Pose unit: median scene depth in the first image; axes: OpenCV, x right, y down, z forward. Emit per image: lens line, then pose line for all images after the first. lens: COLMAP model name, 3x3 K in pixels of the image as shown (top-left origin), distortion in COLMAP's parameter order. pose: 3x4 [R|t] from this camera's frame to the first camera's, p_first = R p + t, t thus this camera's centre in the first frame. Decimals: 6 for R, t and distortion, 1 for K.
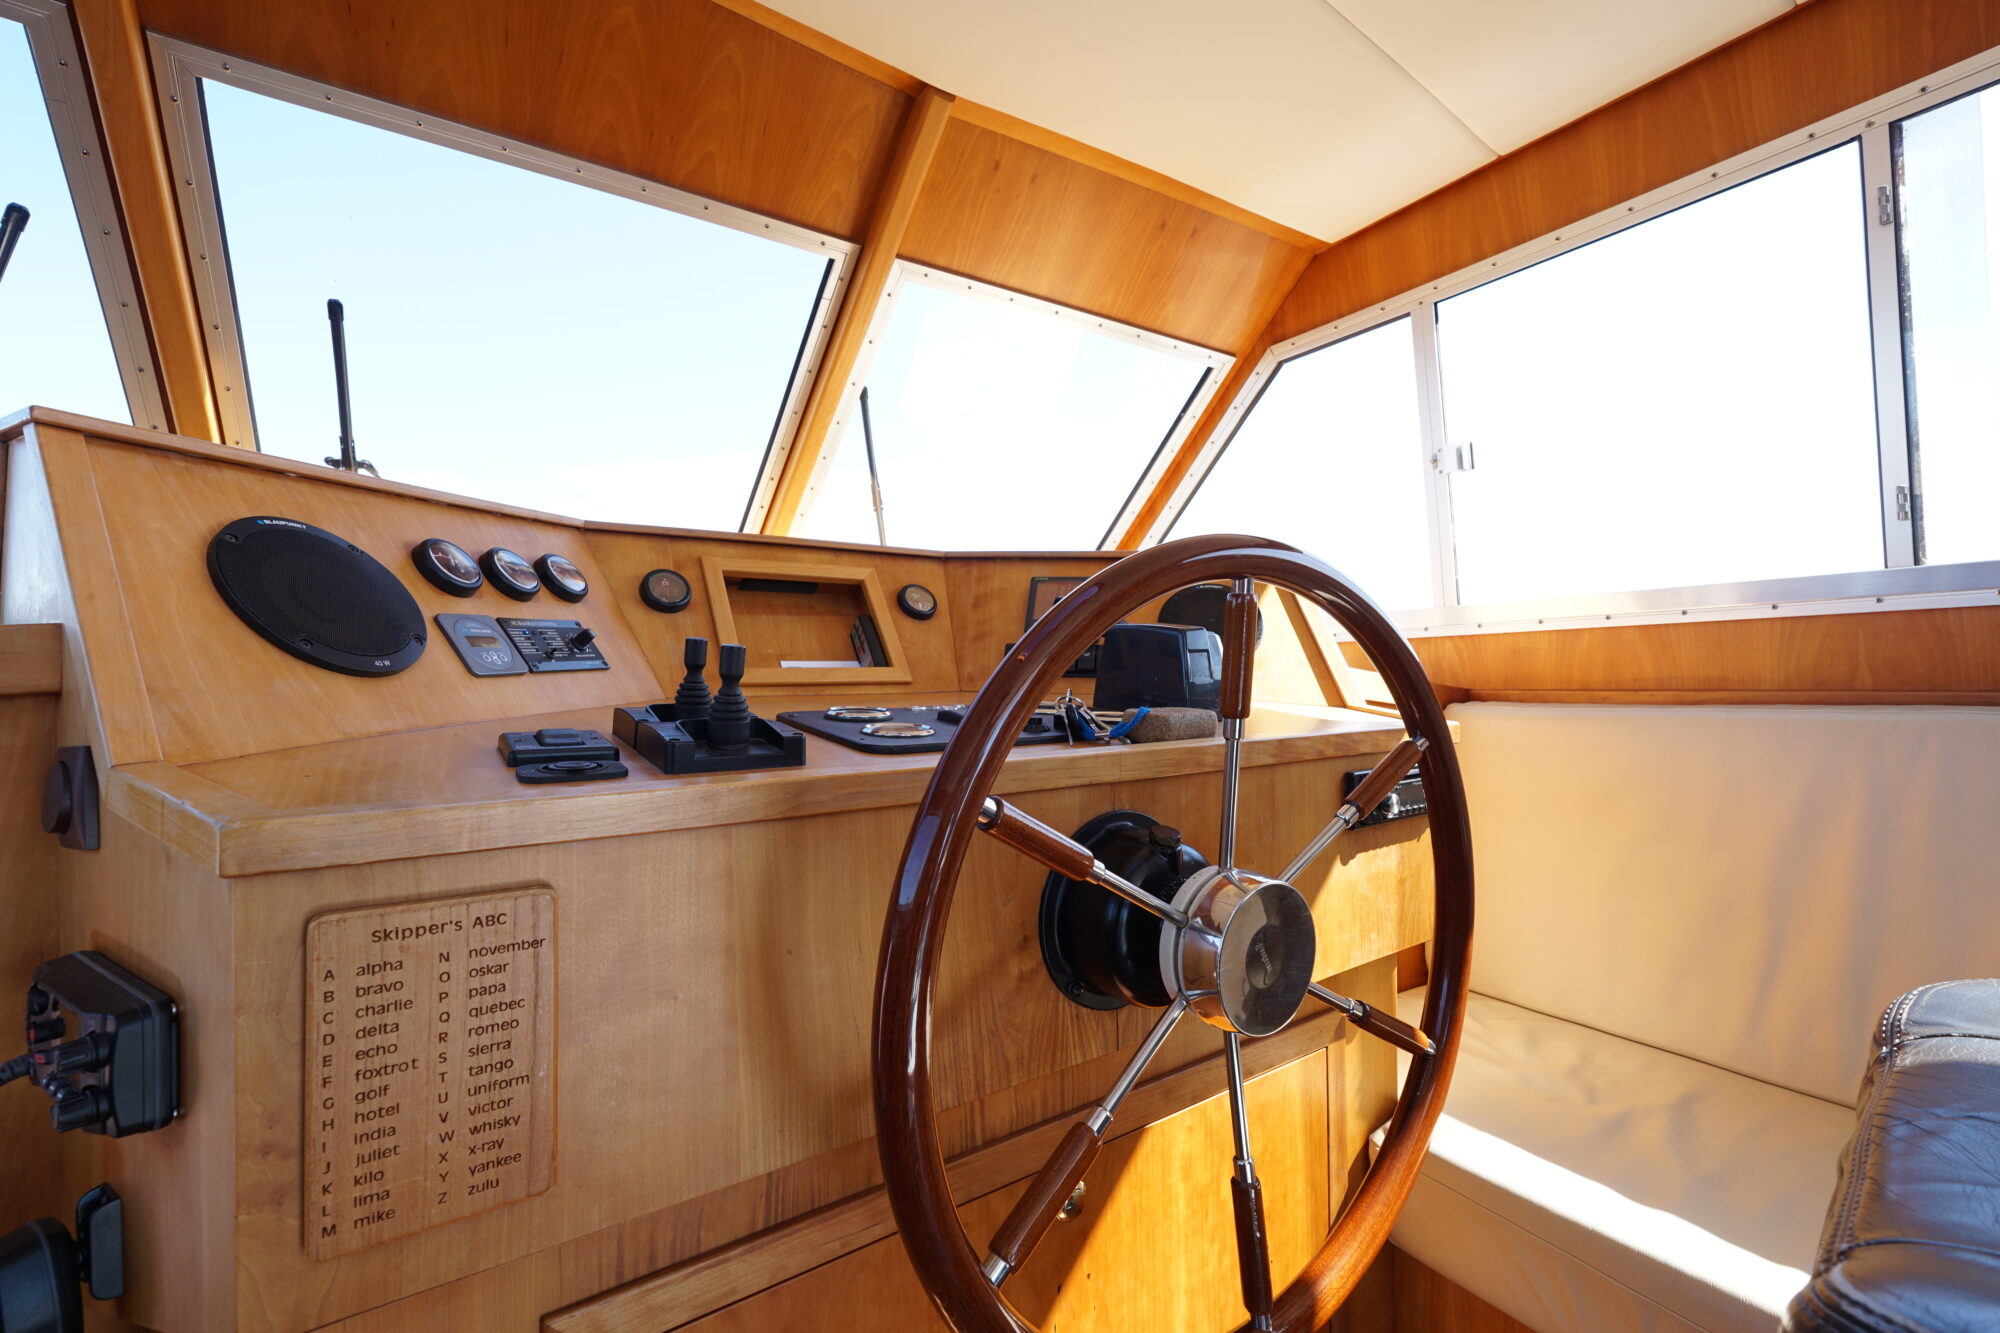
lens RADIAL K [[839.6, 0, 995.7], [0, 839.6, 668.4], [0, 0, 1]] dist [-0.019751, 0.007587]
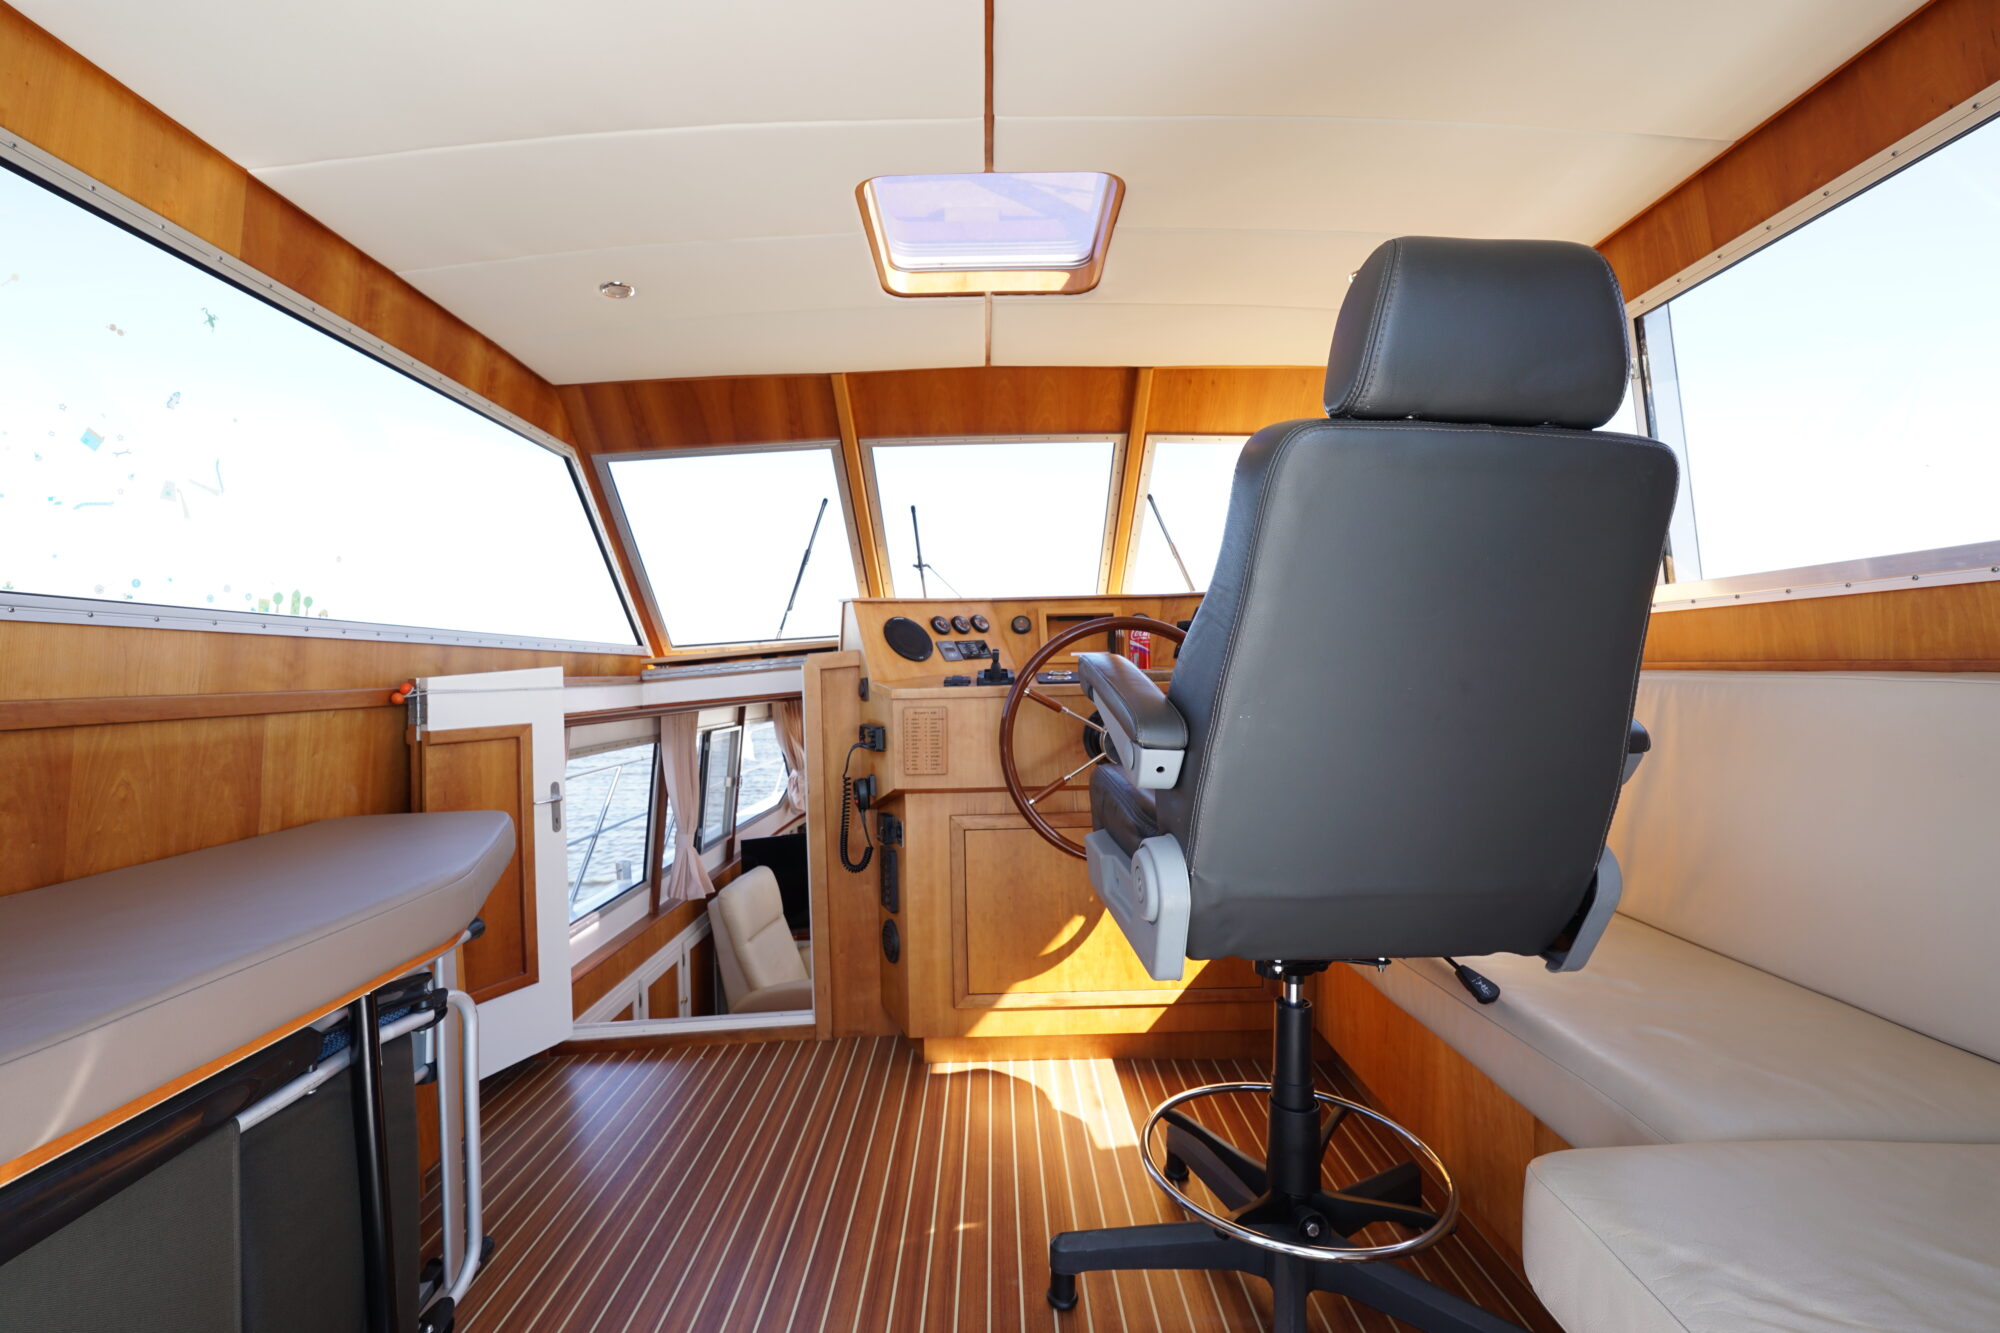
lens RADIAL K [[839.6, 0, 993.4], [0, 839.6, 663.7], [0, 0, 1]] dist [-0.019751, 0.007587]
pose [[0.827146, -0.006844, -0.561946, 0.860019], [0.016768, 0.999781, 0.012504, -0.010891], [0.561738, -0.019766, 0.827079, -1.004898]]
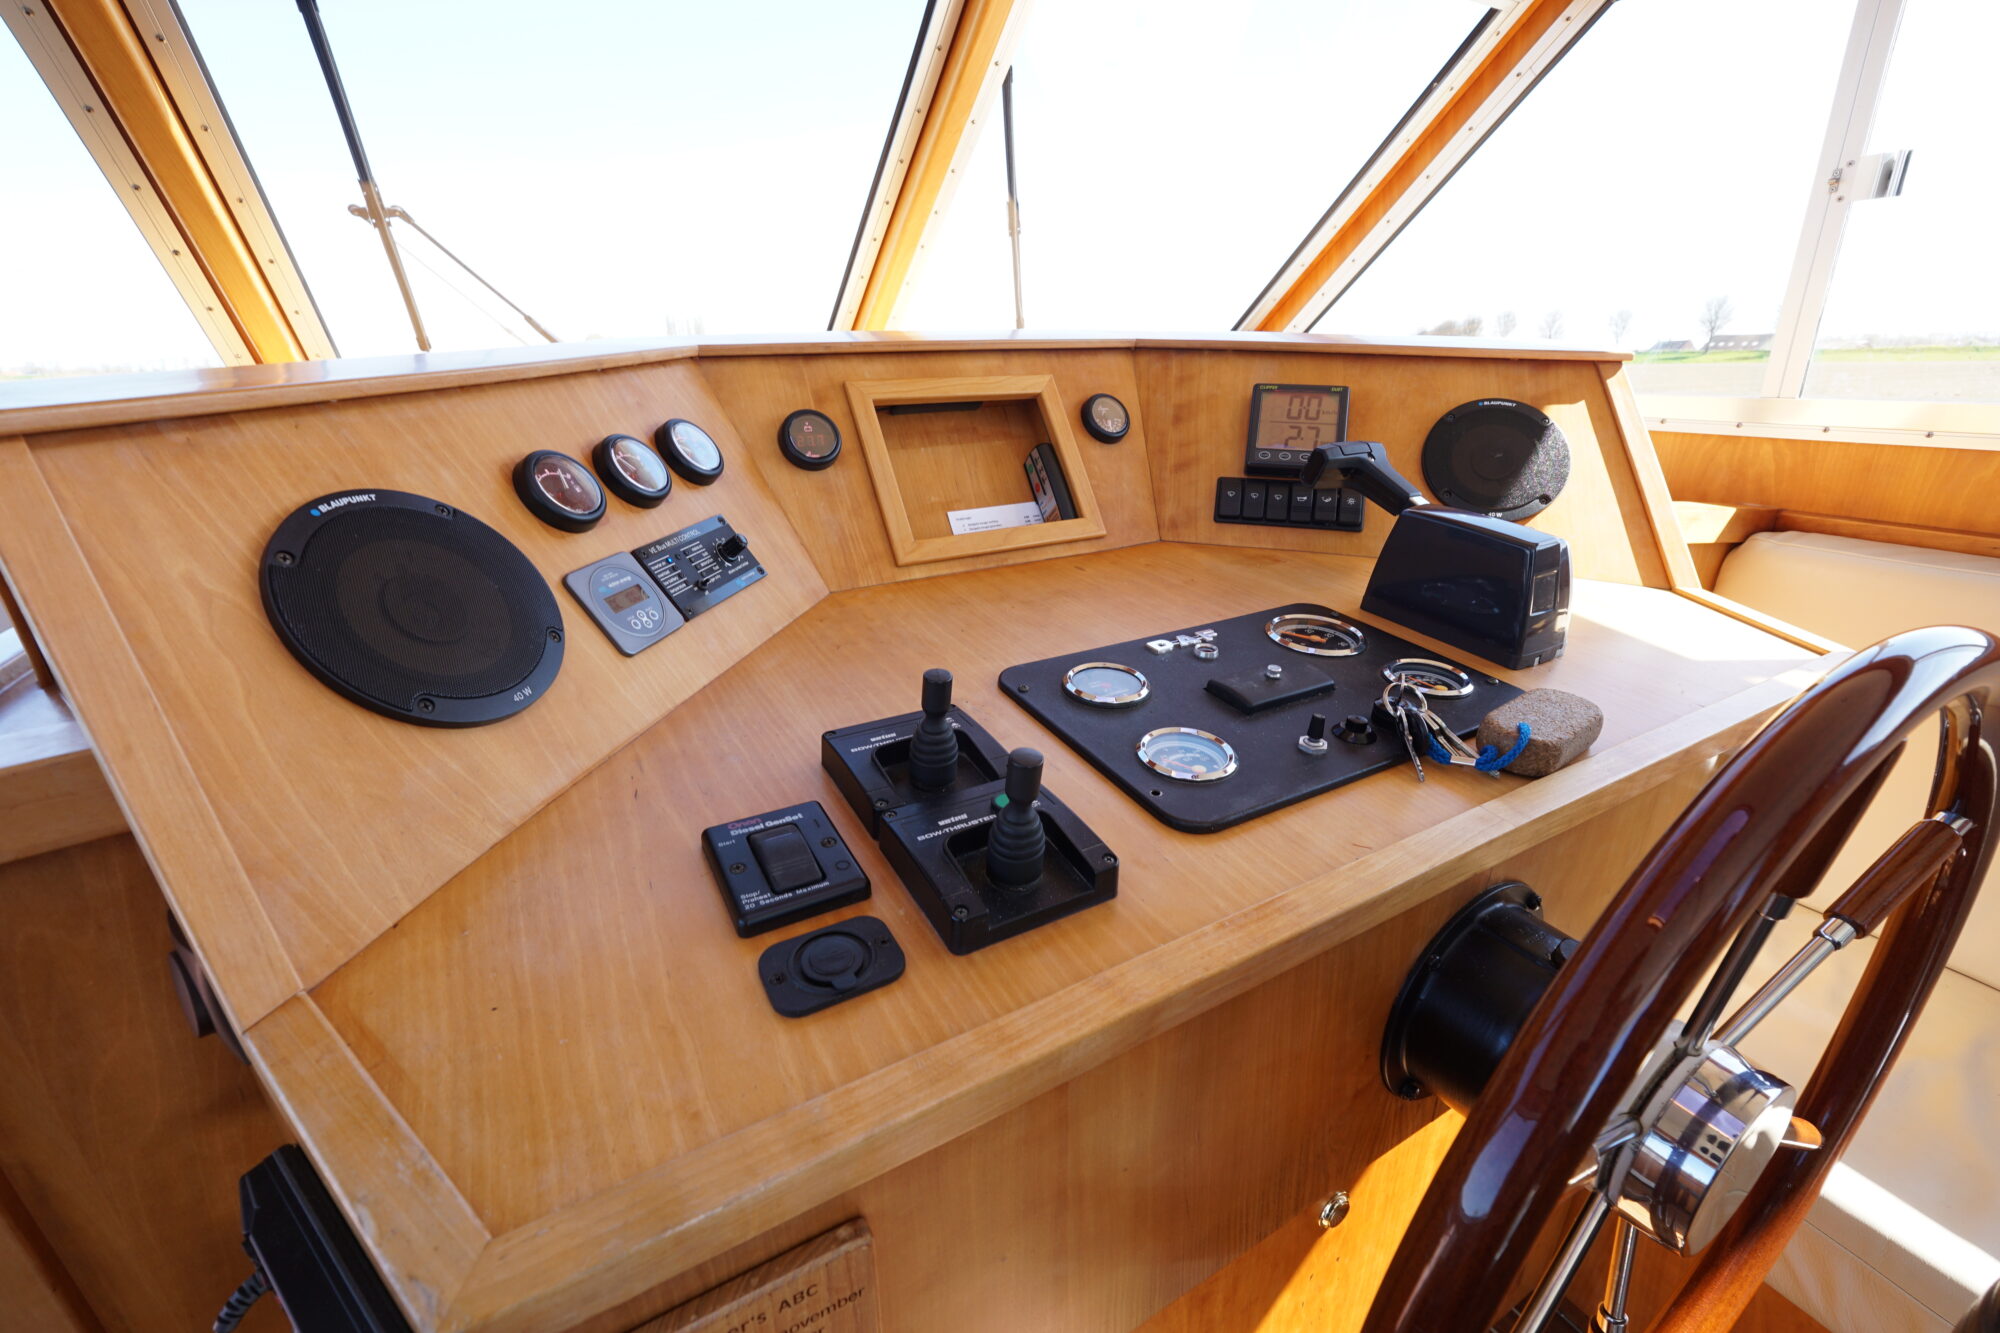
lens RADIAL K [[839.6, 0, 994.0], [0, 839.6, 667.1], [0, 0, 1]] dist [-0.019751, 0.007587]
pose [[0.996178, 0.028378, -0.082614, -0.144396], [0.004039, 0.929787, 0.368076, -0.174081], [0.087258, -0.367003, 0.926118, 0.200518]]
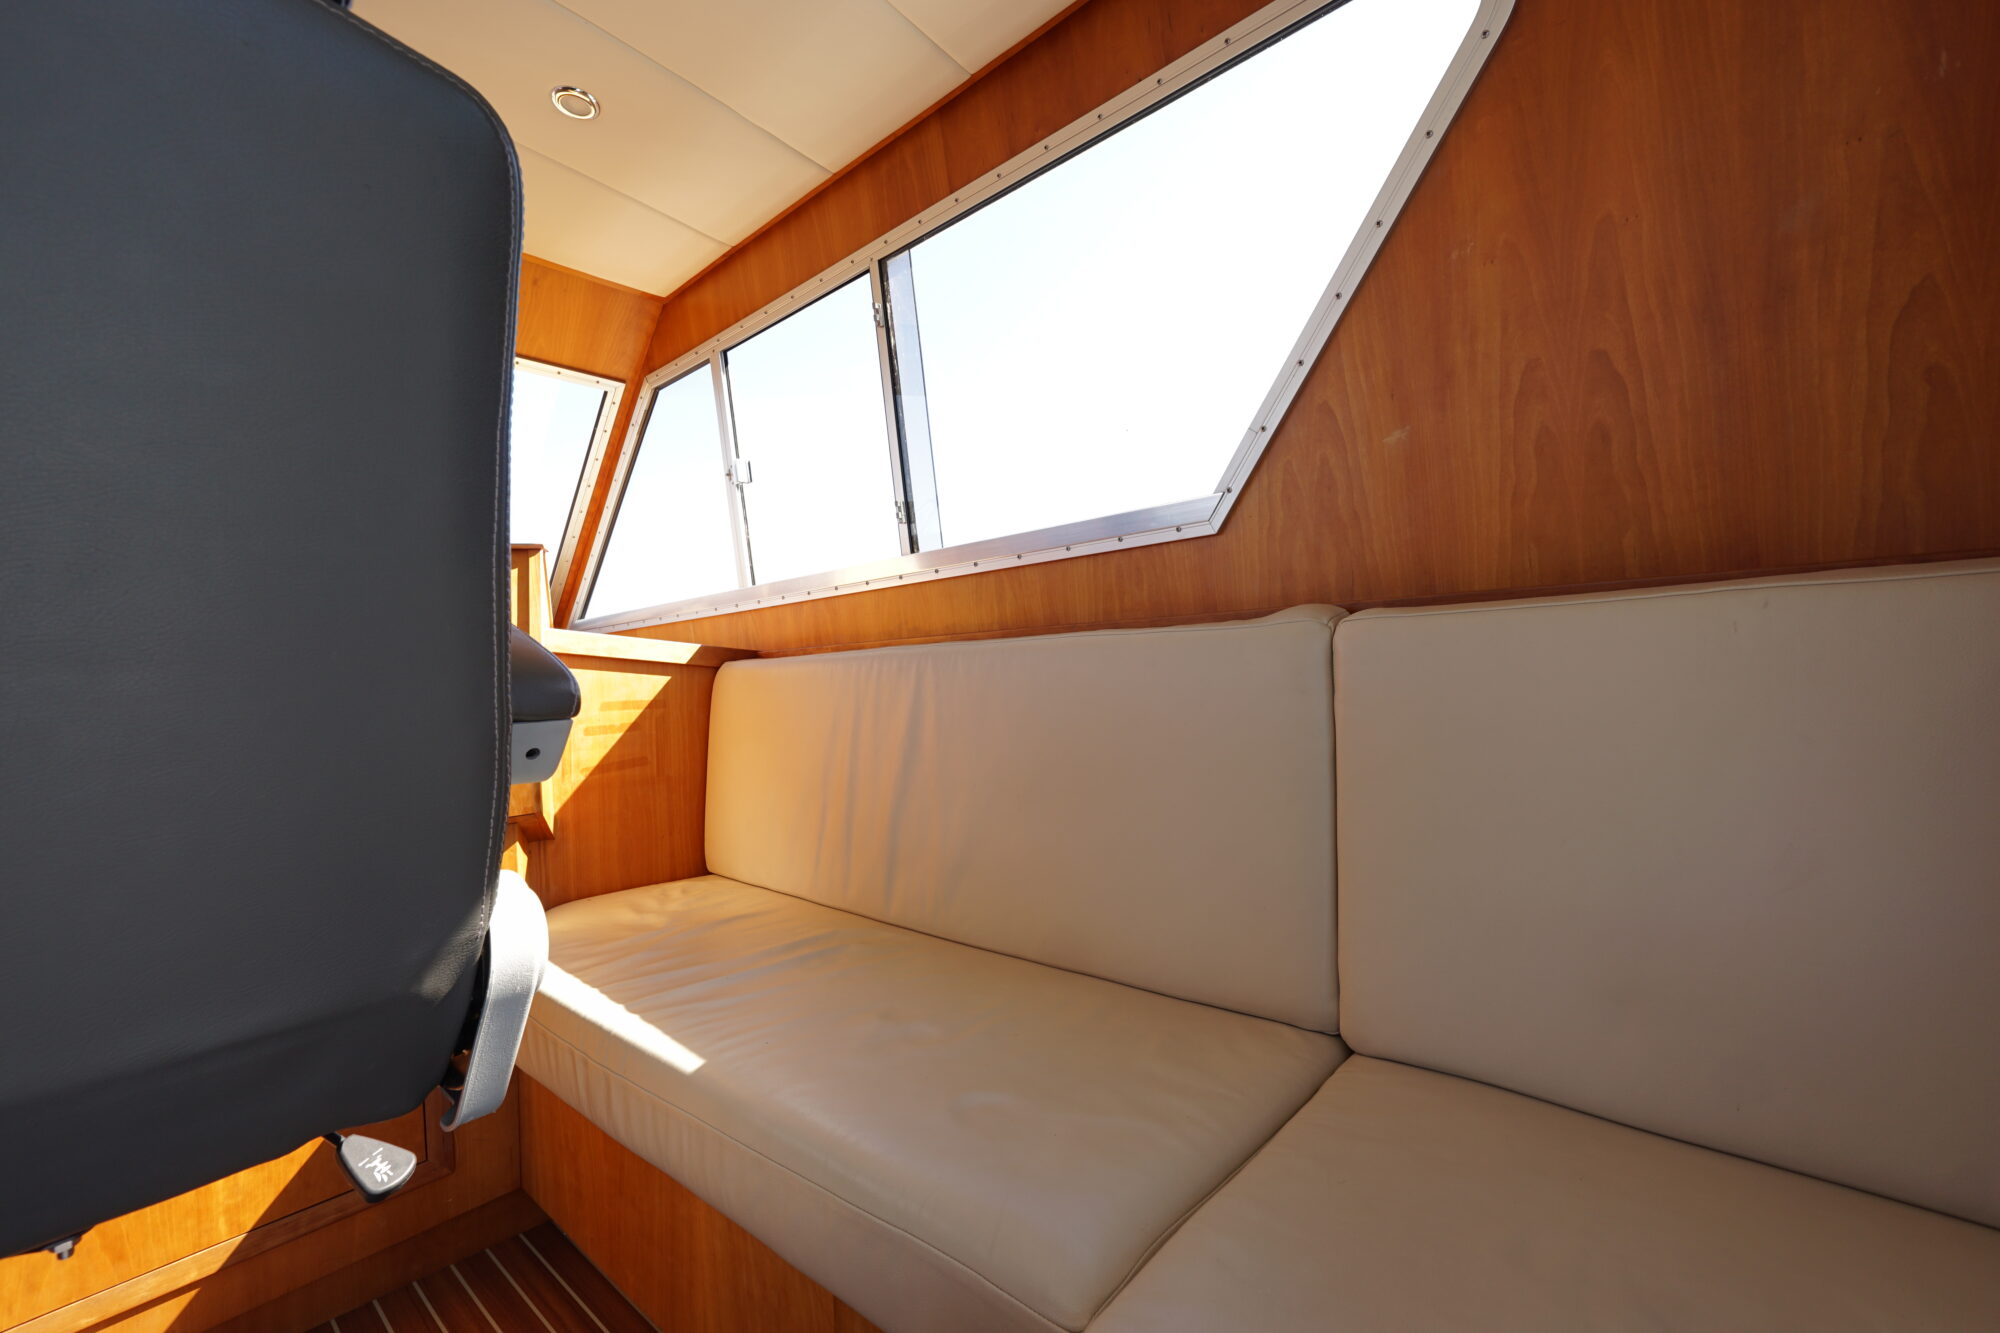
lens RADIAL K [[839.6, 0, 992.7], [0, 839.6, 665.4], [0, 0, 1]] dist [-0.019751, 0.007587]
pose [[0.968630, -0.028897, 0.246820, 0.802404], [0.028970, 0.999575, 0.003336, 0.070855], [-0.246812, 0.003919, 0.969055, -0.472295]]
